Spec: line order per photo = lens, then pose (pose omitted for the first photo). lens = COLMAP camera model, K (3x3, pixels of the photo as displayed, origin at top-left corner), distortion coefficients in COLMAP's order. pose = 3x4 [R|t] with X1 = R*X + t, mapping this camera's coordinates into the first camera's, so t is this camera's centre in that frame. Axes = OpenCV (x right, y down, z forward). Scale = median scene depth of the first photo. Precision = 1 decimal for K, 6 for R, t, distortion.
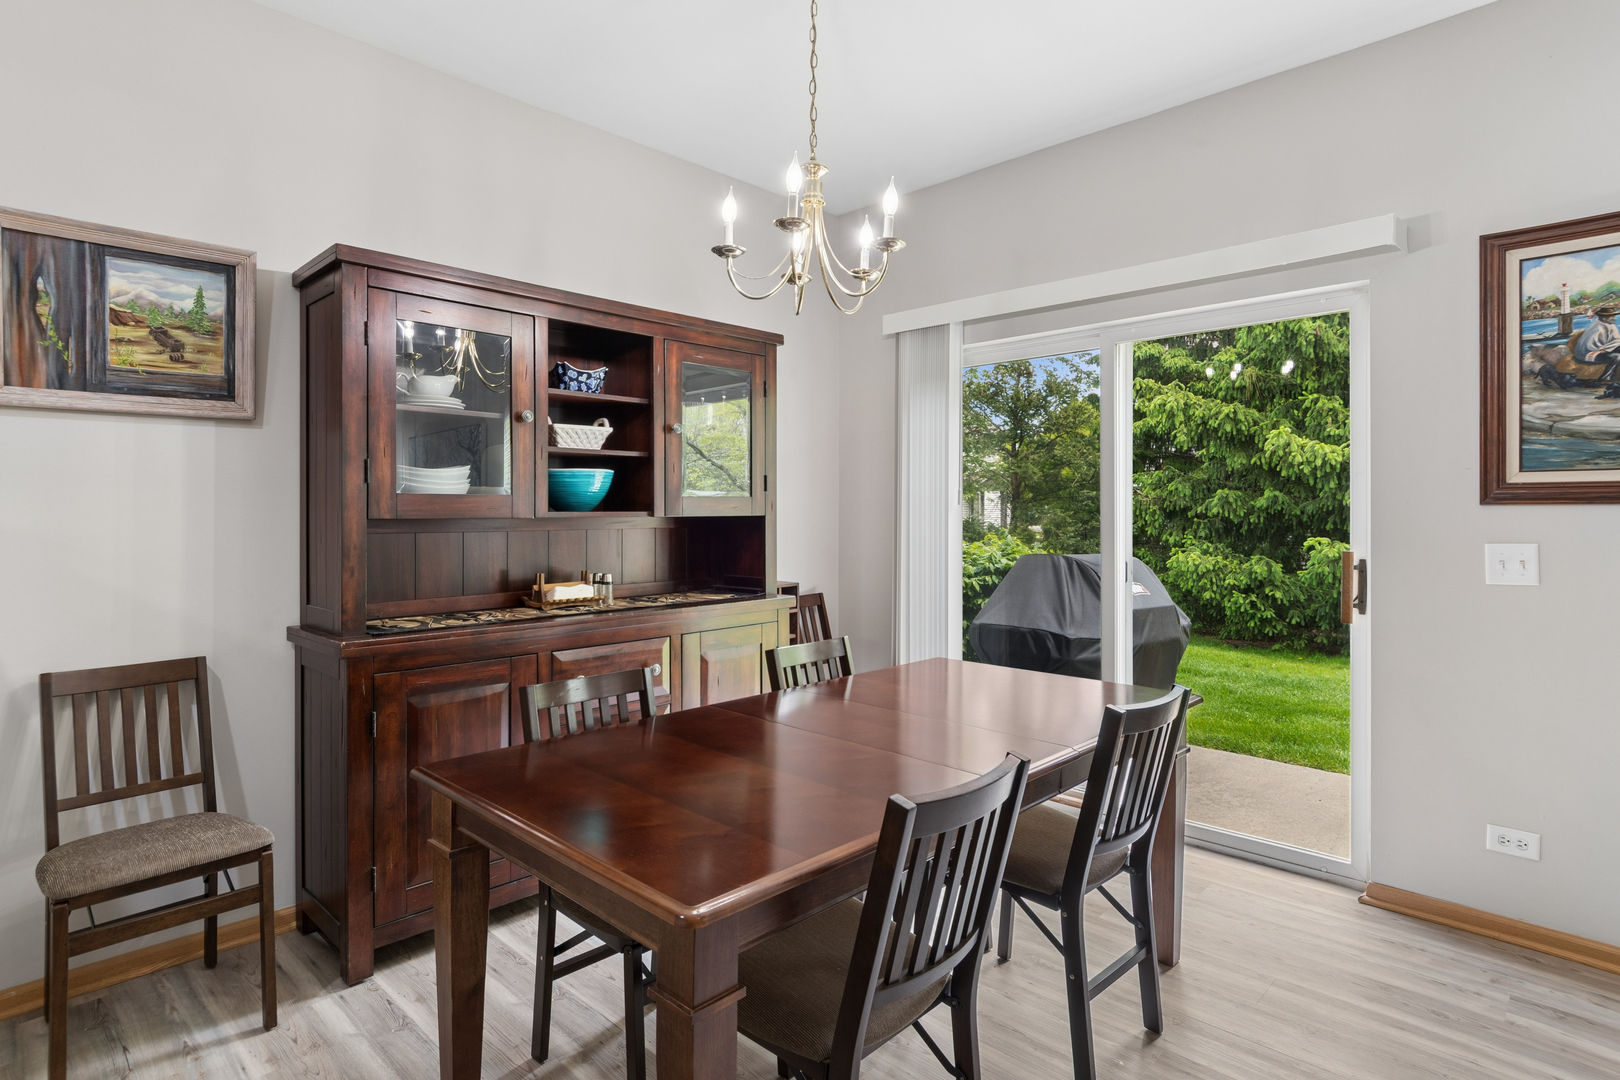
lens RADIAL K [[852.9, 0, 810.3], [0, 852.9, 508.8], [0, 0, 1]] dist [-0.002383, -0.000277]
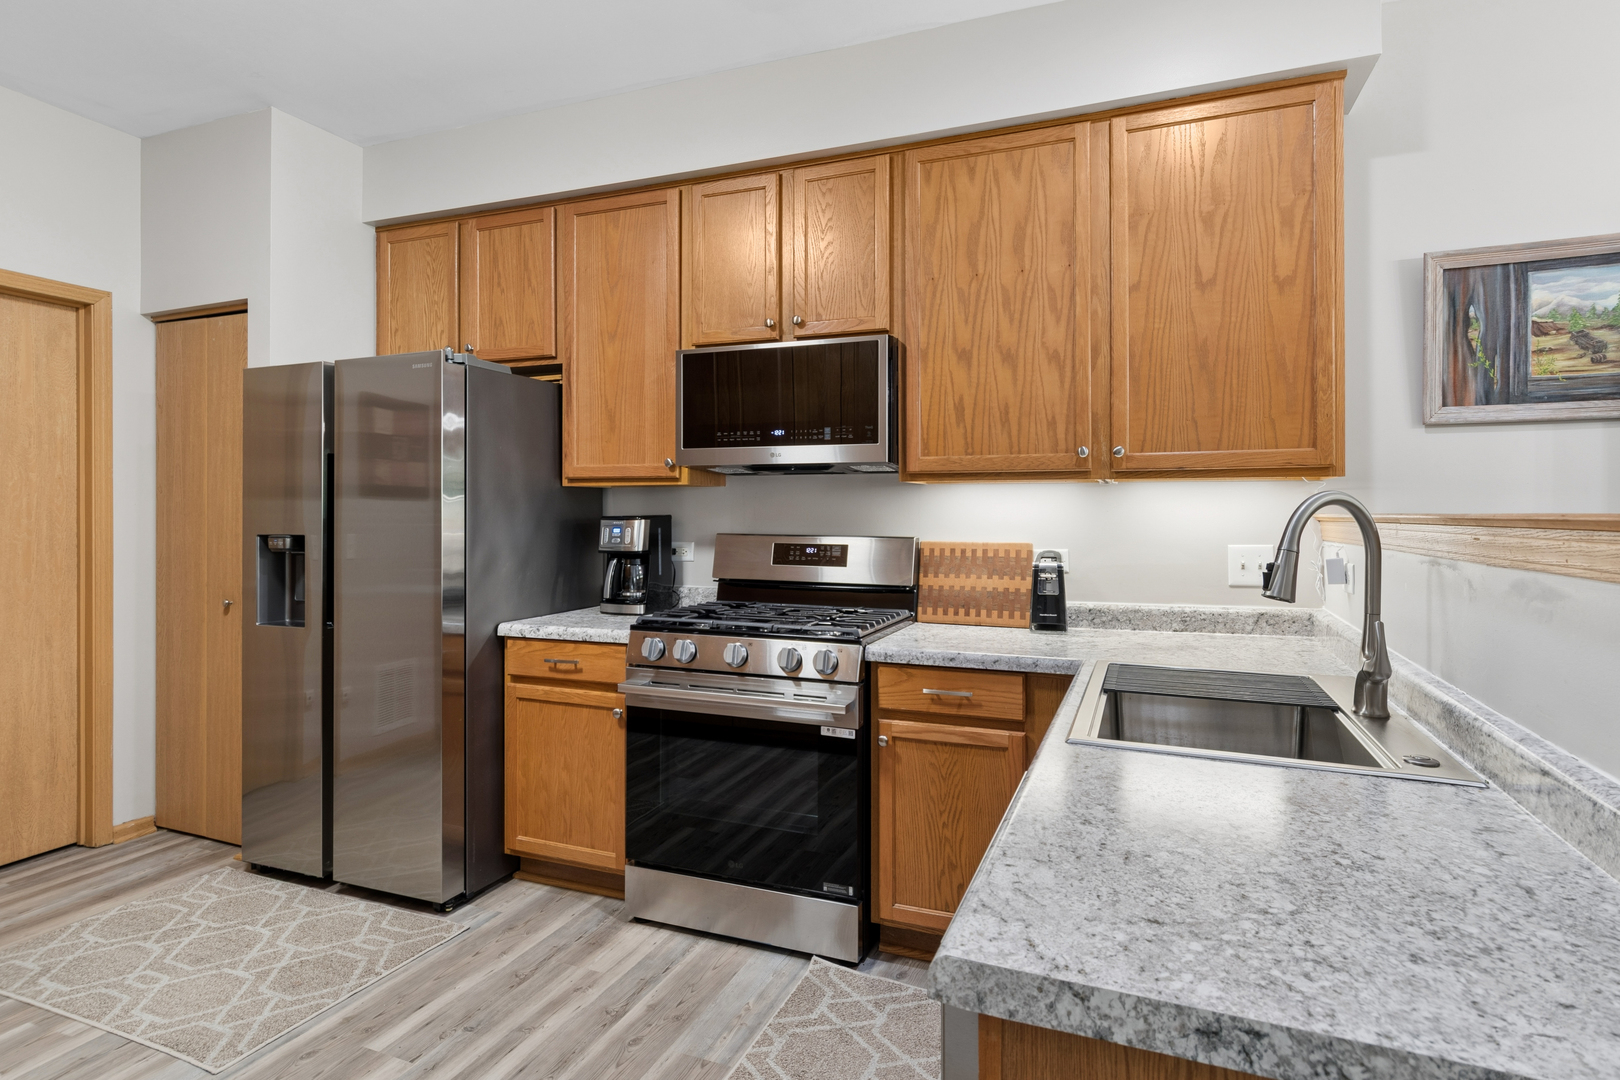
lens RADIAL K [[852.9, 0, 811.1], [0, 852.9, 507.6], [0, 0, 1]] dist [-0.002383, -0.000277]
pose [[0.376804, -0.005102, -0.926279, -0.177420], [0.000500, 0.999986, -0.005305, -0.003290], [0.926293, 0.001536, 0.376801, -0.186920]]
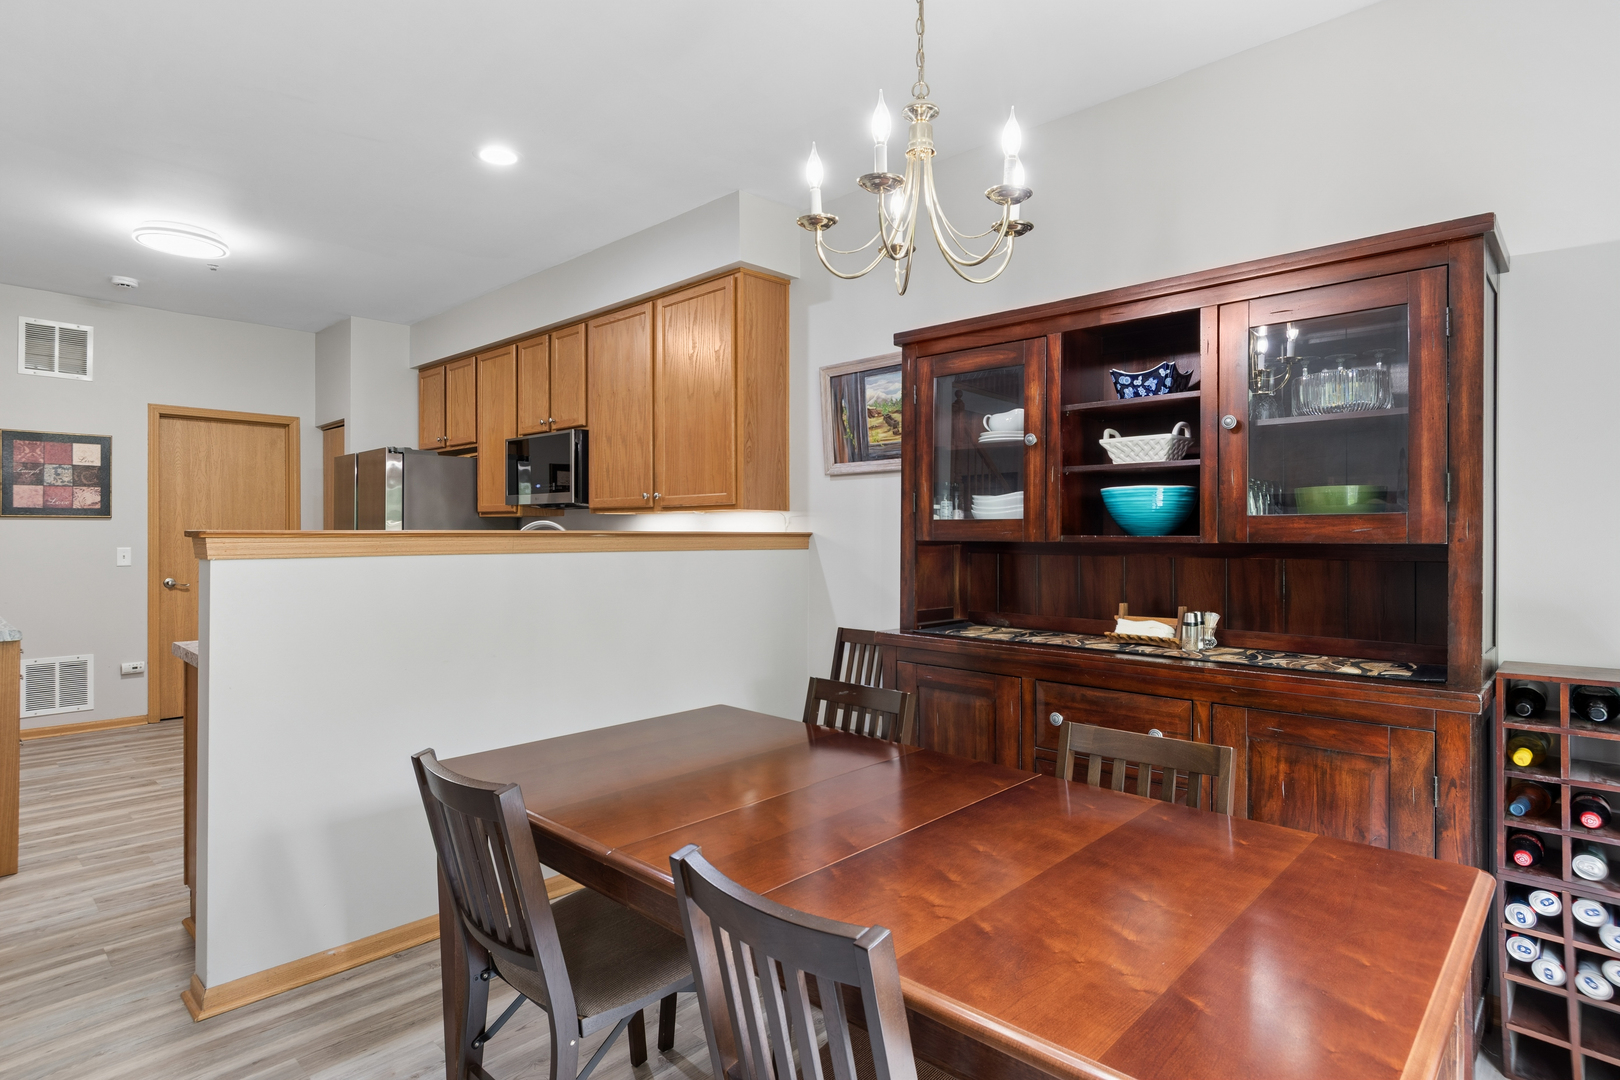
lens RADIAL K [[852.9, 0, 811.1], [0, 852.9, 530.0], [0, 0, 1]] dist [-0.002383, -0.000277]
pose [[0.007020, -0.004398, -0.999966, 0.724100], [0.000442, 0.999990, -0.004395, 0.001479], [0.999975, -0.000411, 0.007022, 0.805264]]
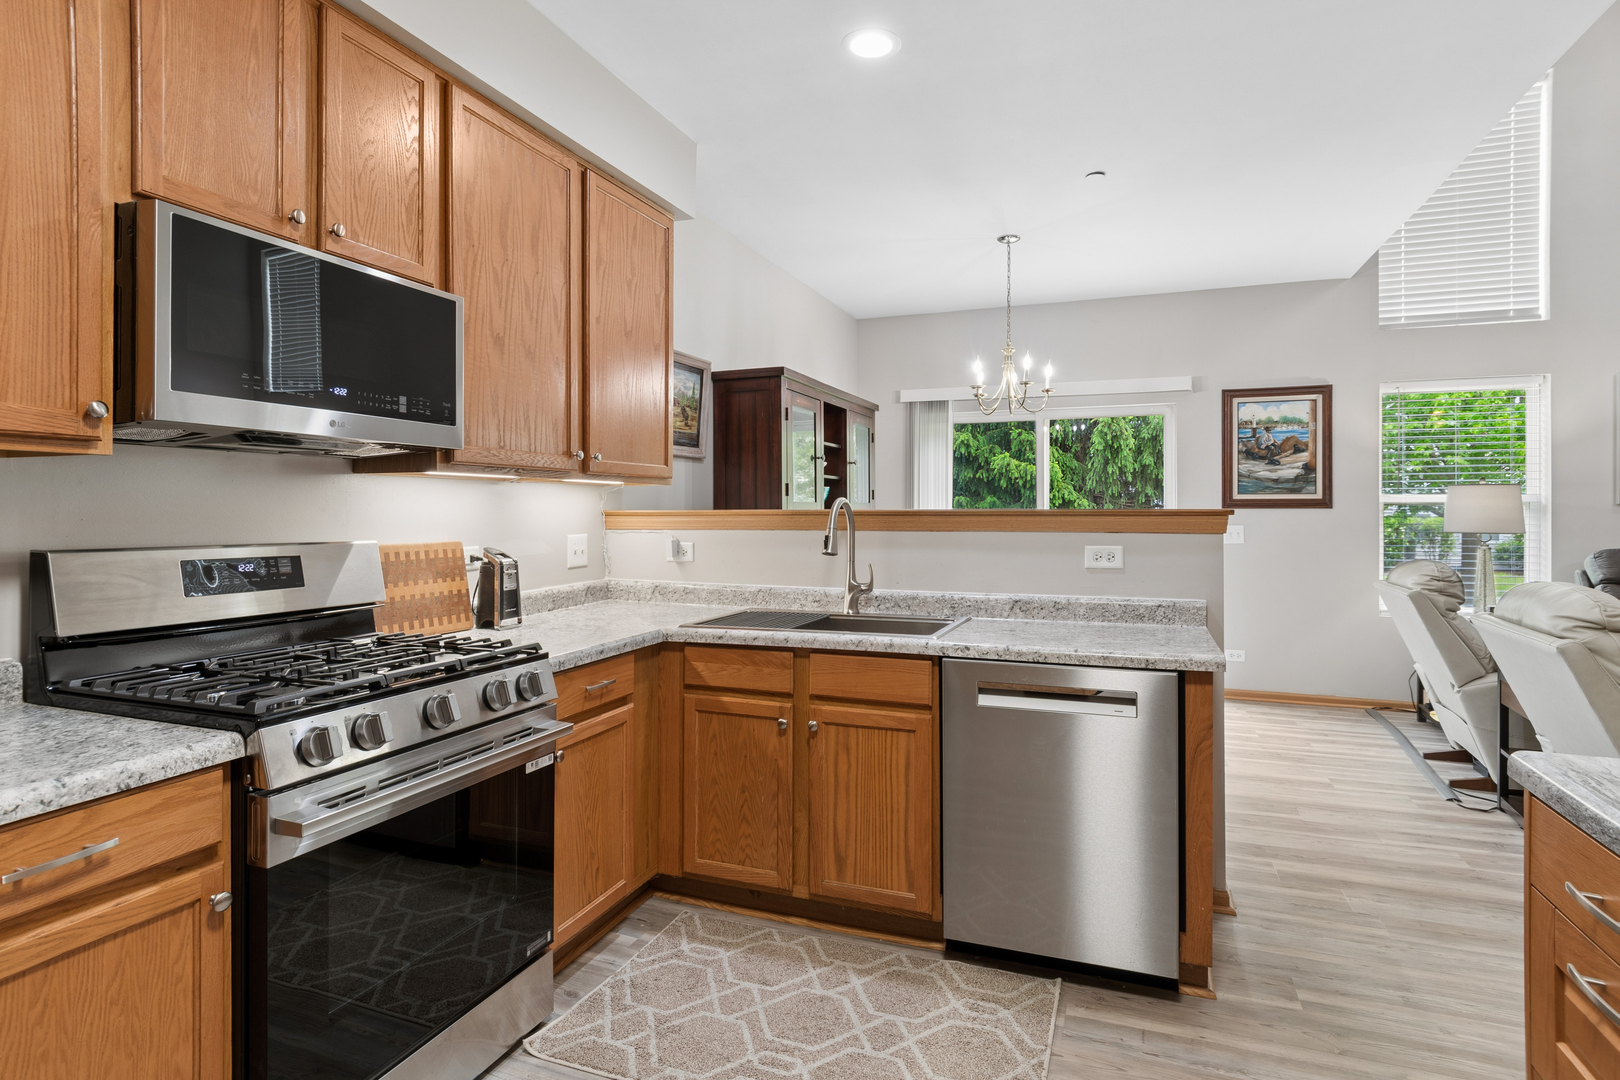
lens RADIAL K [[852.9, 0, 814.5], [0, 852.9, 509.3], [0, 0, 1]] dist [-0.002383, -0.000277]
pose [[0.917626, -0.000029, 0.397446, -1.145194], [0.000308, 1.000000, -0.000638, -0.001830], [-0.397446, 0.000708, 0.917625, -0.668542]]
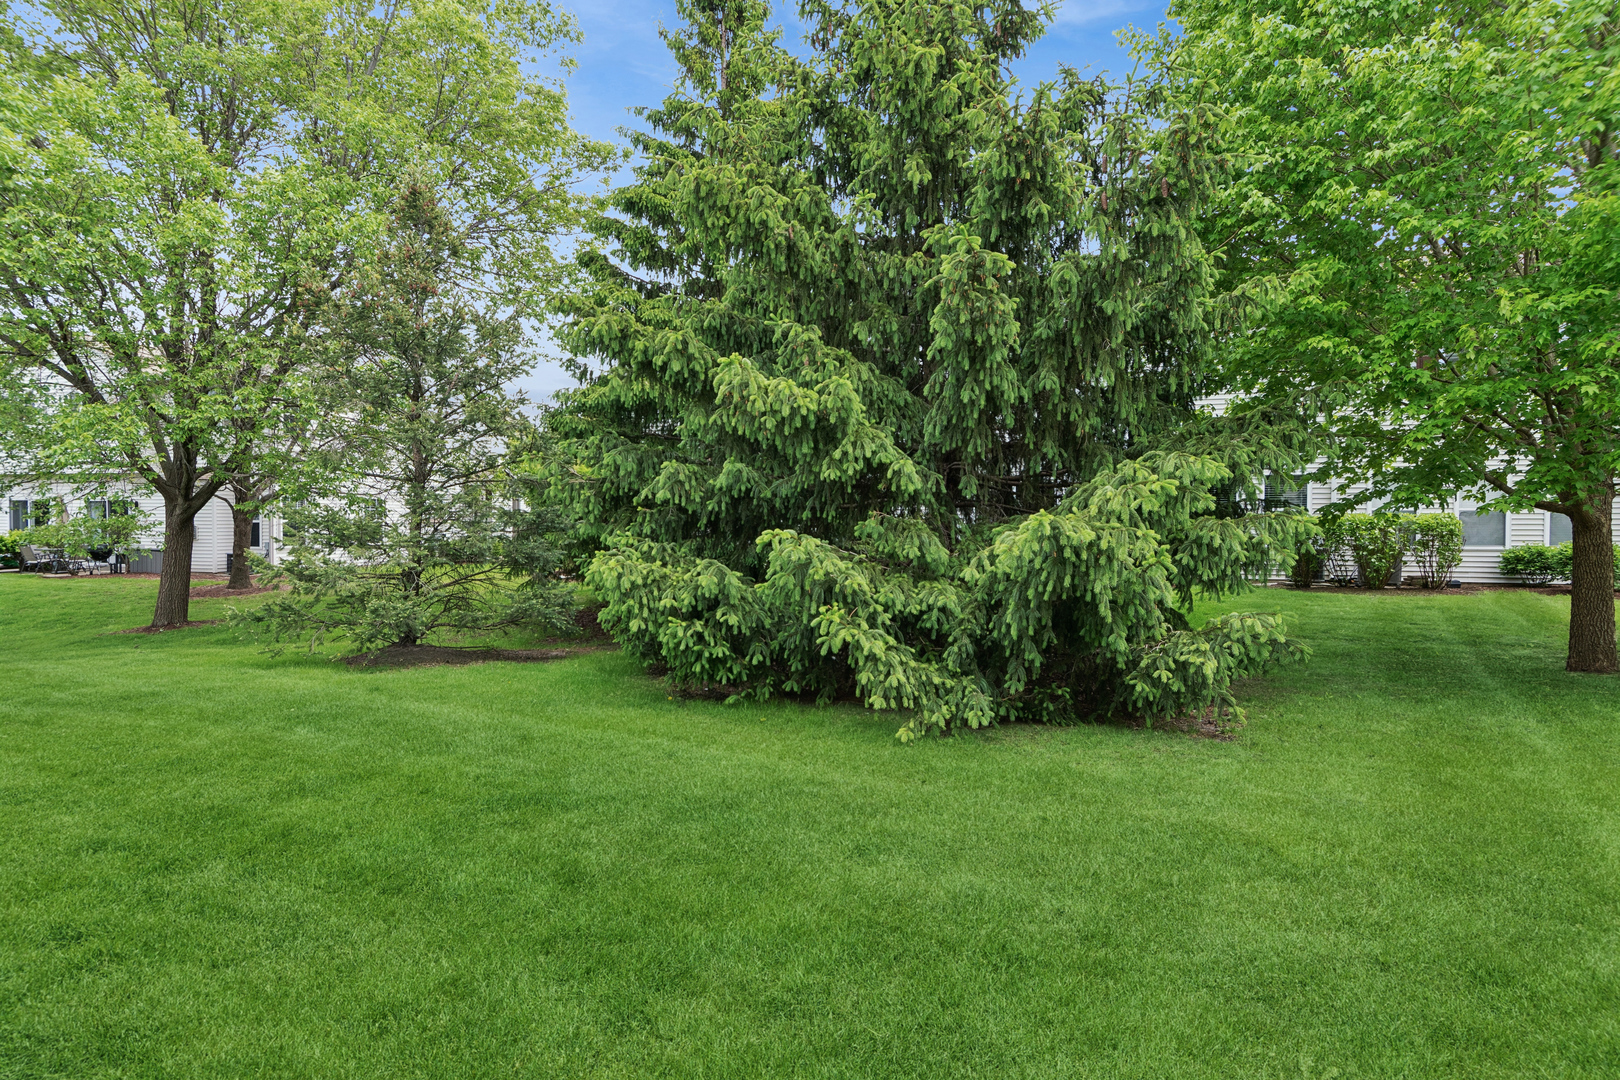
lens RADIAL K [[852.9, 0, 809.2], [0, 852.9, 544.4], [0, 0, 1]] dist [-0.002383, -0.000277]
pose [[0.873283, -0.016863, 0.486922, 1.111561], [-0.000793, 0.999350, 0.036031, 0.079872], [-0.487213, -0.031852, 0.872702, 1.602515]]
